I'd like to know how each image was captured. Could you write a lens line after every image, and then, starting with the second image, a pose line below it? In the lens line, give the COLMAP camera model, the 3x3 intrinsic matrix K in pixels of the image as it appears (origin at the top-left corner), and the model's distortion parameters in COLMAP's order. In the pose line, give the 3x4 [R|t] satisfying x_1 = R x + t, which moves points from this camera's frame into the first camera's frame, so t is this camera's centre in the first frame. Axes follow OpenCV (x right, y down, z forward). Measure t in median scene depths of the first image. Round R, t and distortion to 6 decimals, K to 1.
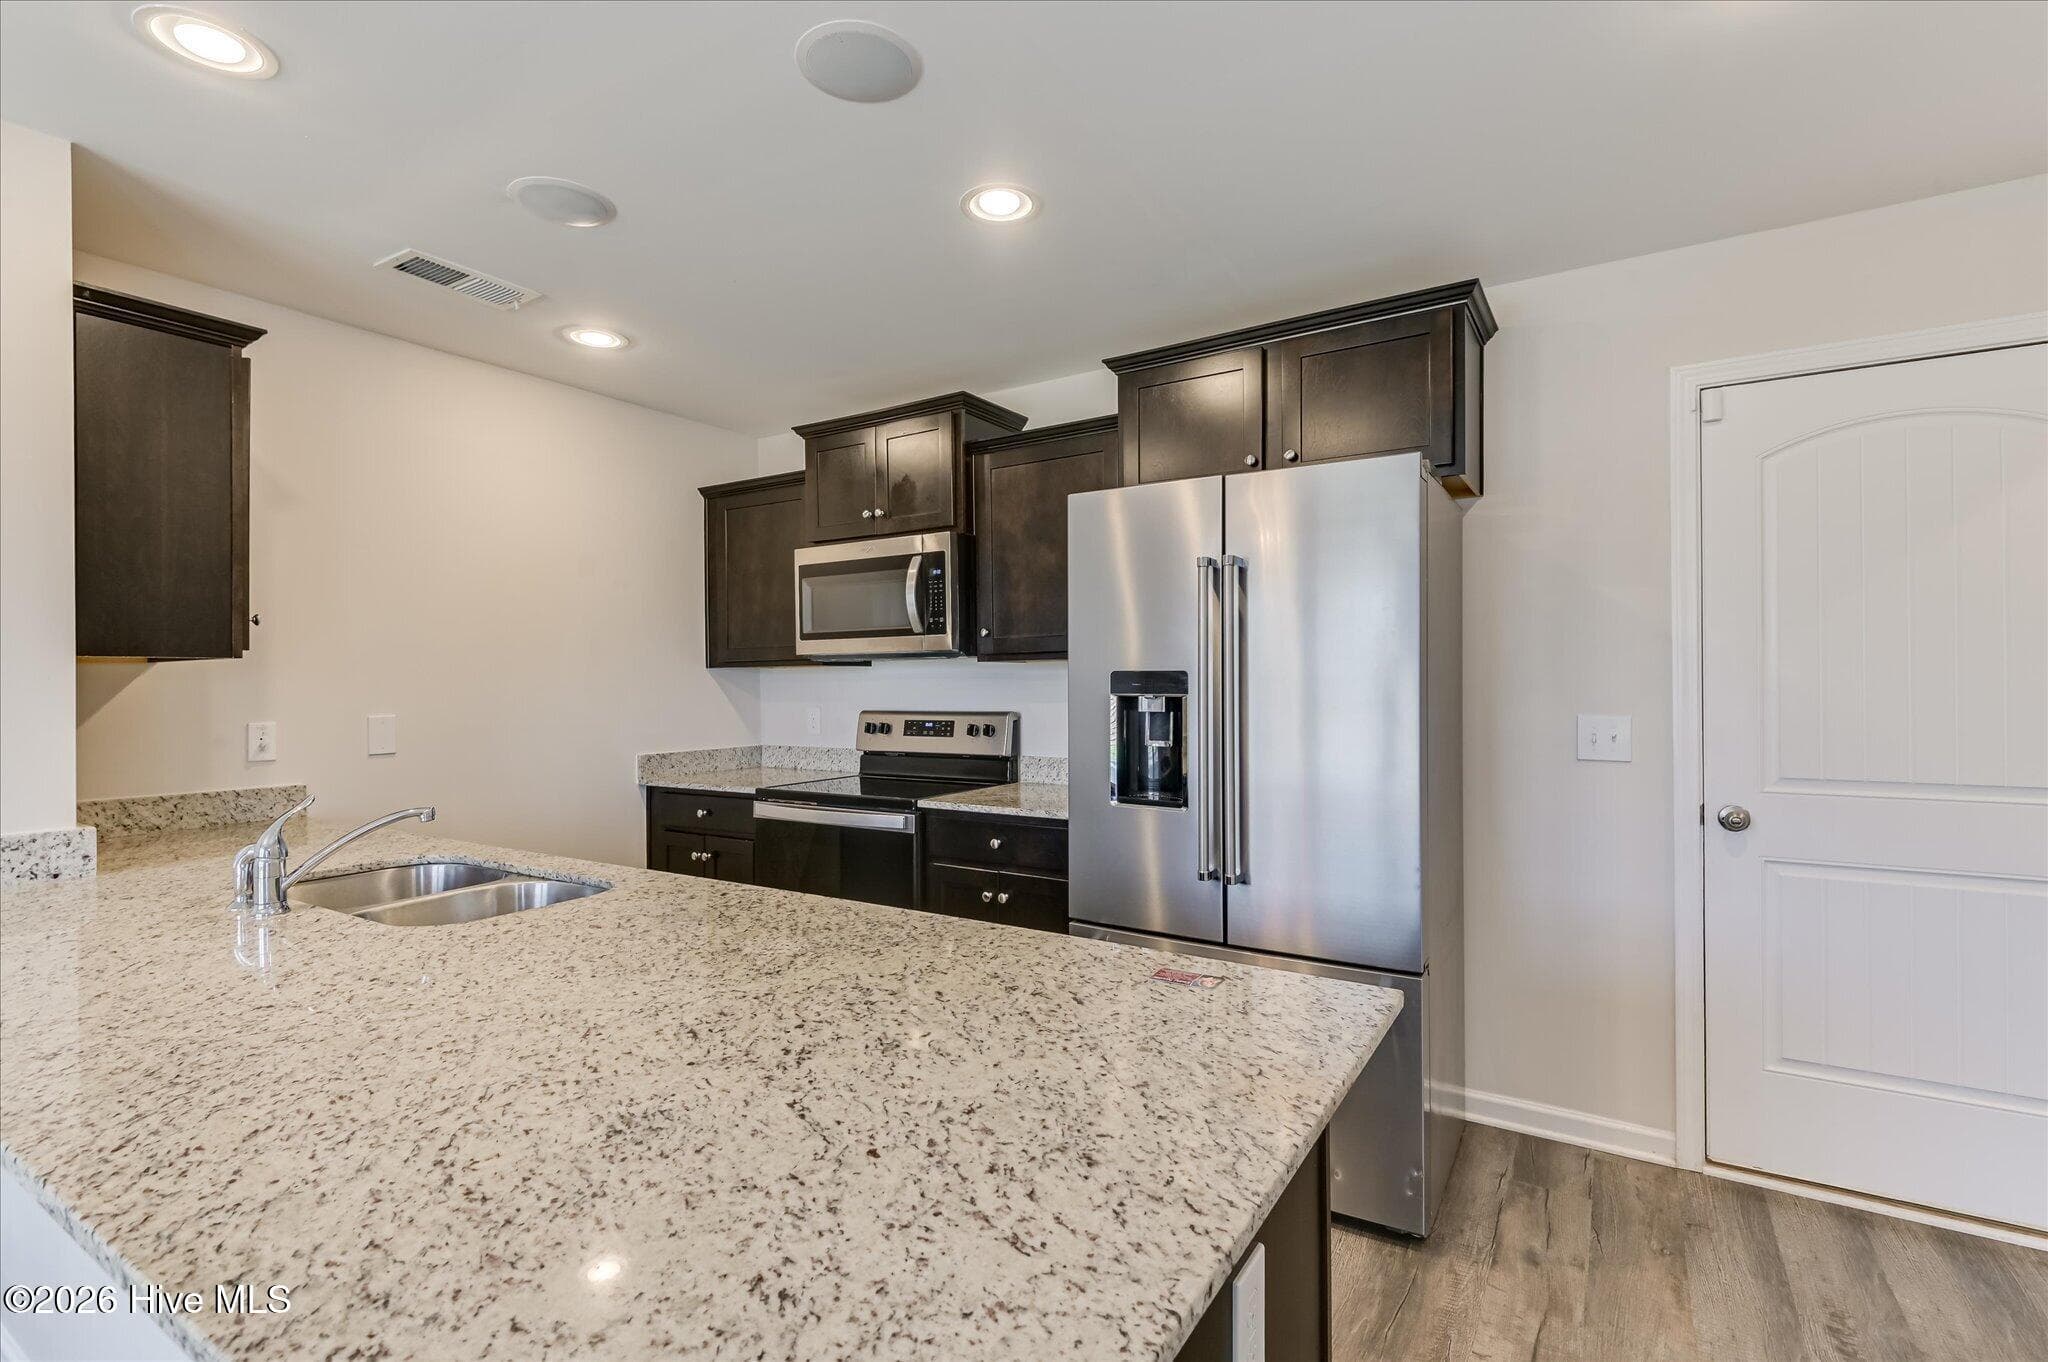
lens RADIAL K [[925.6, 0, 1013.1], [0, 925.6, 686.3], [0, 0, 1]] dist [0.019966, -0.009873]
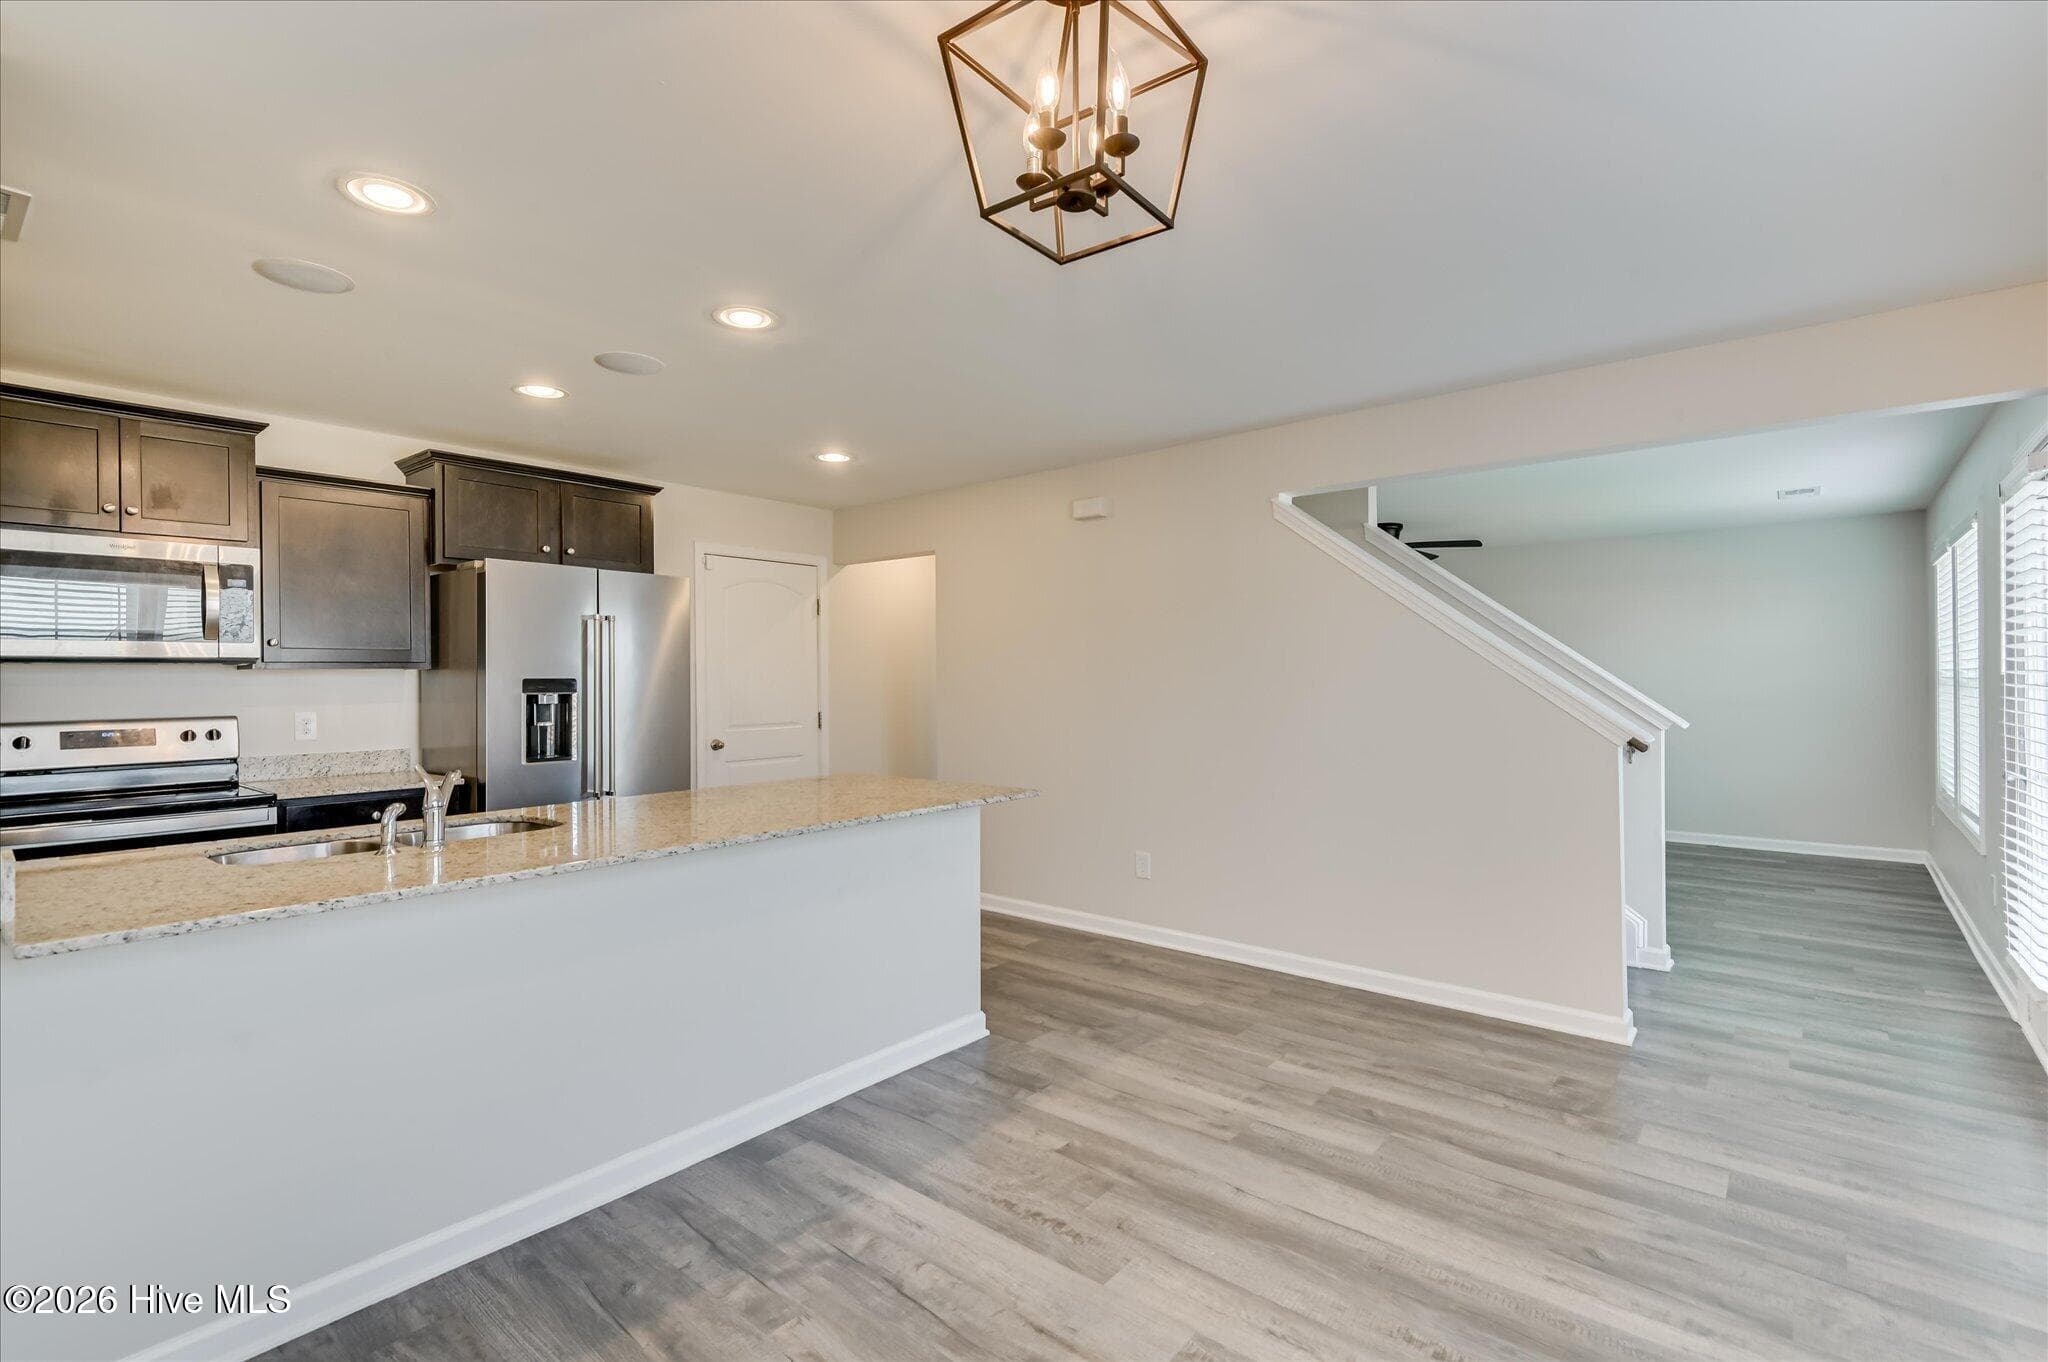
lens RADIAL K [[964.0, 0, 1077.0], [0, 964.0, 675.2], [0, 0, 1]] dist [-0.002227, -0.005227]
pose [[0.085676, 0.010516, 0.996268, -1.093634], [0.014395, 0.999827, -0.011791, 0.008317], [-0.996219, 0.015351, 0.085510, -0.055129]]
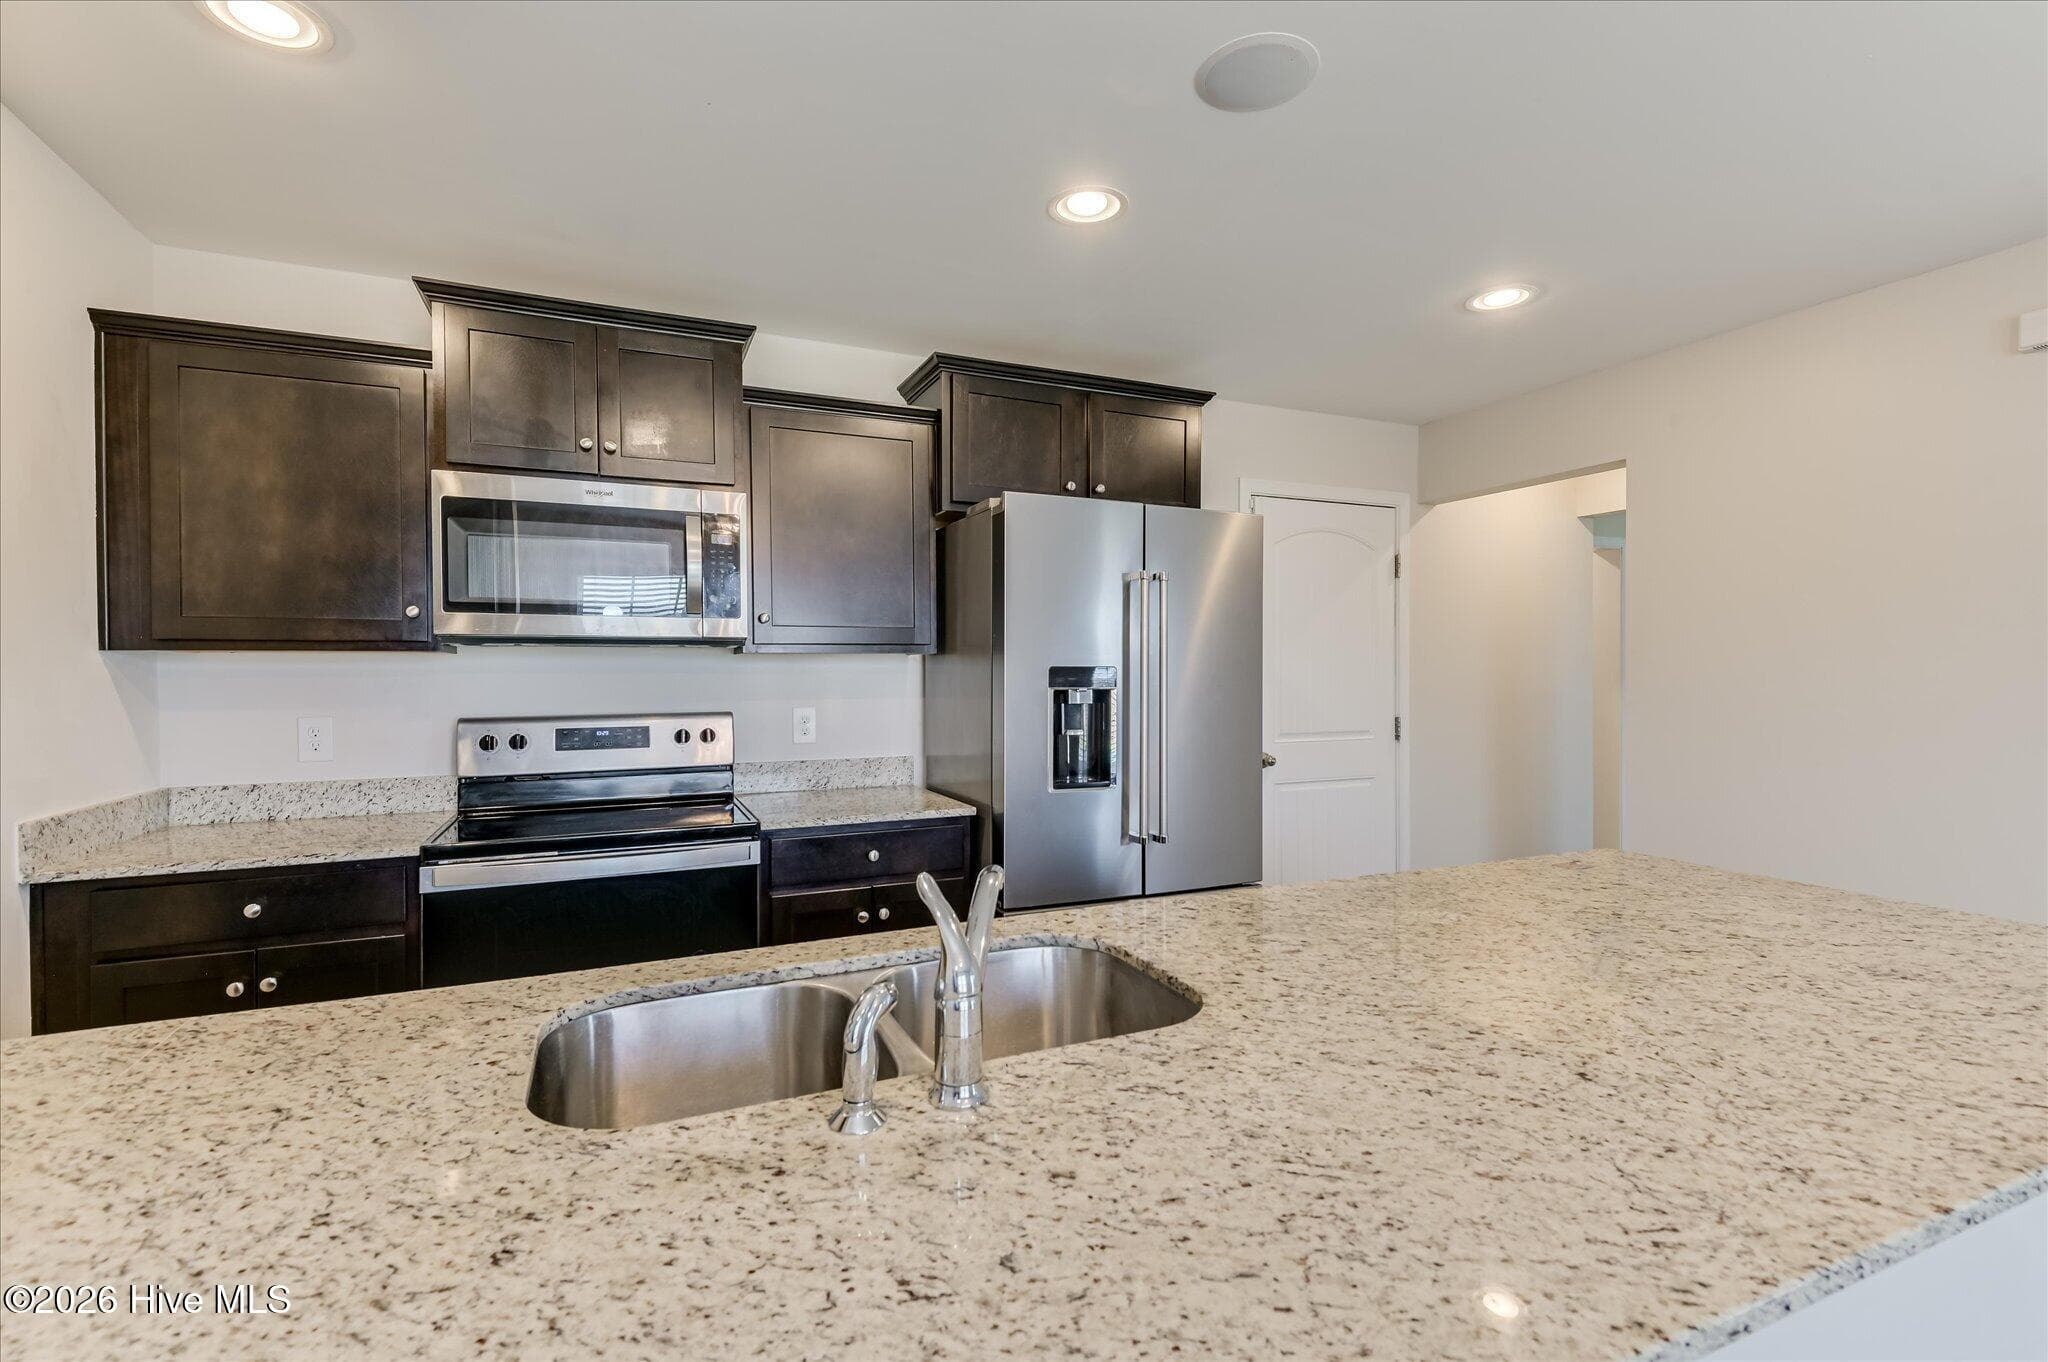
lens RADIAL K [[925.6, 0, 1011.2], [0, 925.6, 686.4], [0, 0, 1]] dist [0.019966, -0.009873]
pose [[0.554582, -0.005774, 0.832109, -0.613486], [0.003833, 0.999983, 0.004385, 0.001351], [-0.832120, 0.000758, 0.554595, 0.341010]]
